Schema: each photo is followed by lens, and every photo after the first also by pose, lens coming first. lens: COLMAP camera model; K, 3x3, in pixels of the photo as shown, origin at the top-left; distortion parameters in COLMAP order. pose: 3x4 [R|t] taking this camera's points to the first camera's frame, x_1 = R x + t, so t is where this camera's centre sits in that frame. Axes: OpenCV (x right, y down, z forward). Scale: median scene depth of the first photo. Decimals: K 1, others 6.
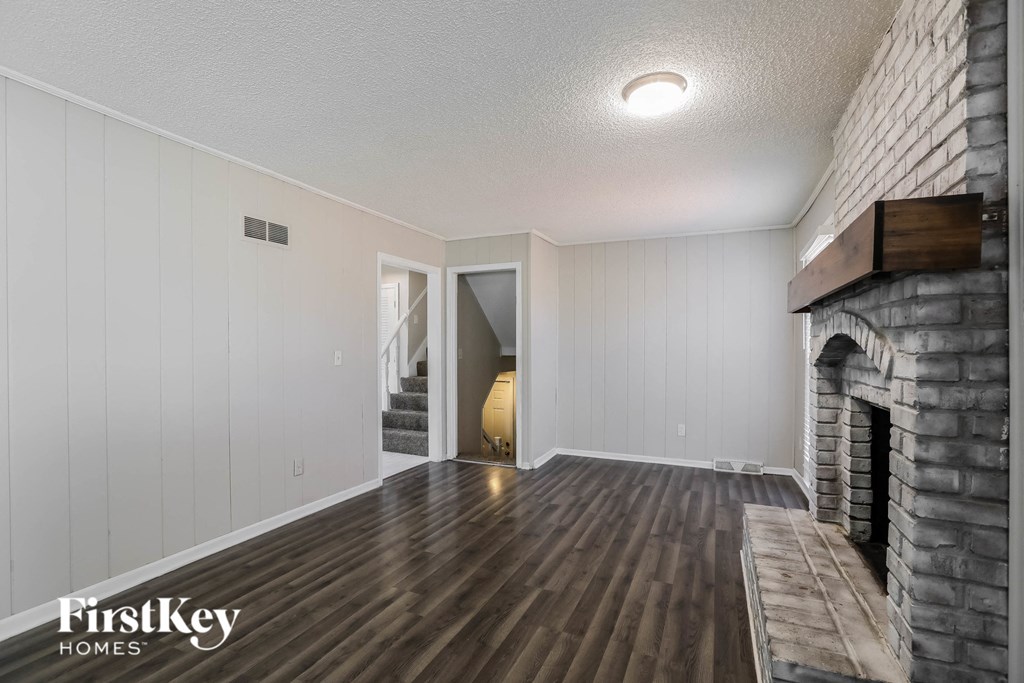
lens RADIAL K [[470.5, 0, 511.7], [0, 470.5, 348.6], [0, 0, 1]] dist [0.000327, 0.000041]
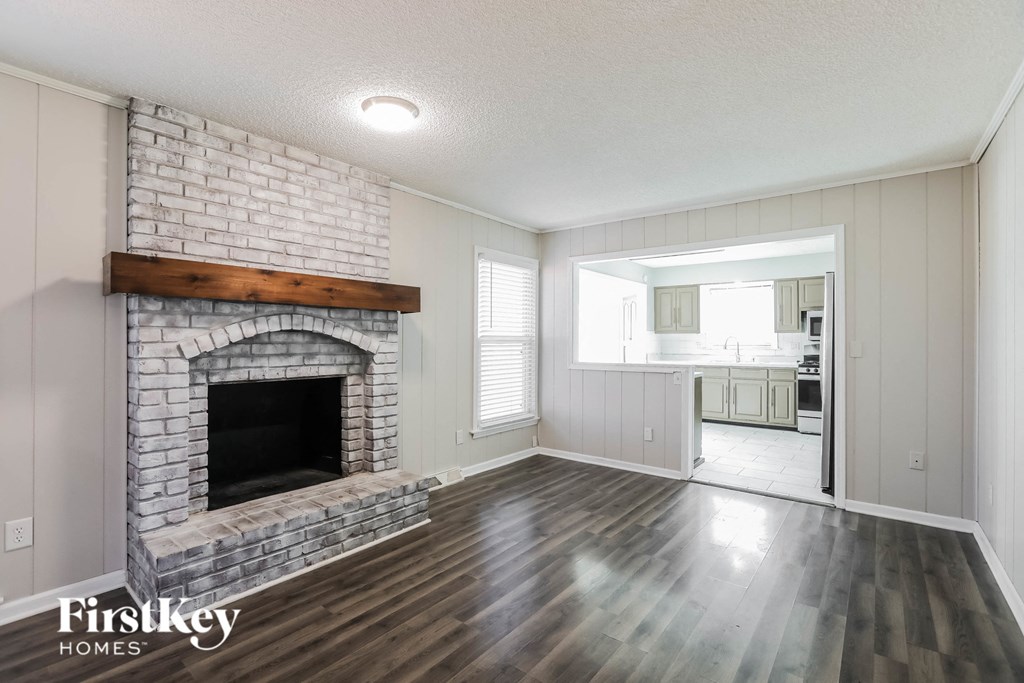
lens RADIAL K [[470.5, 0, 512.4], [0, 470.5, 342.5], [0, 0, 1]] dist [0.000327, 0.000041]
pose [[-0.970071, -0.003631, 0.242793, -0.231229], [-0.006957, 0.999893, -0.012846, 0.013810], [-0.242720, -0.014151, -0.969993, 1.863638]]
